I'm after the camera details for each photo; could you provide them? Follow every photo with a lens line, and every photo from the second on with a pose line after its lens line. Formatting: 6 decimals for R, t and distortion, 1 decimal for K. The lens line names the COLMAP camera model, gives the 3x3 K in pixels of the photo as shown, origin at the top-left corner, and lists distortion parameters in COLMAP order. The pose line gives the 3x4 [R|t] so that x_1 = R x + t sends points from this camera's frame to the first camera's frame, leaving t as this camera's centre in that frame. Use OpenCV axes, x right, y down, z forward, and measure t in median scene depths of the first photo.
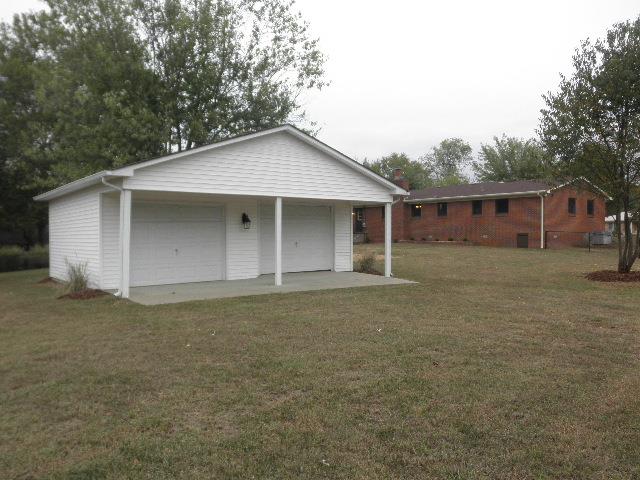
lens RADIAL K [[518.1, 0, 320.0], [0, 518.1, 240.0], [0, 0, 1]] dist [-0.105679, 0.101326]
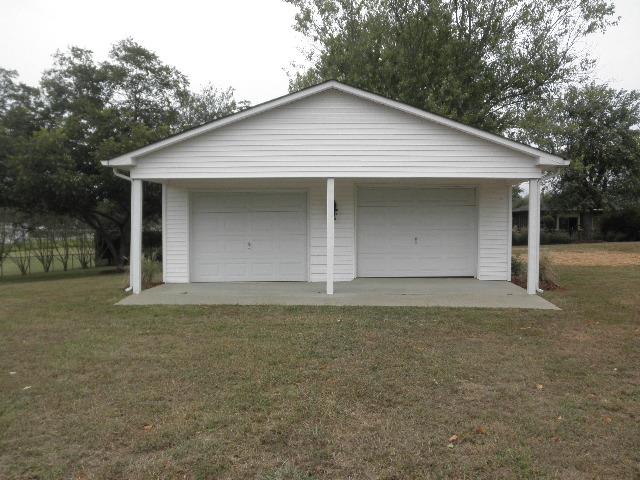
lens RADIAL K [[518.1, 0, 320.0], [0, 518.1, 240.0], [0, 0, 1]] dist [-0.105679, 0.101326]
pose [[0.771230, 0.024267, -0.636094, 0.382950], [-0.008978, 0.999588, 0.027249, -0.012831], [0.636494, -0.015304, 0.771130, 0.394009]]
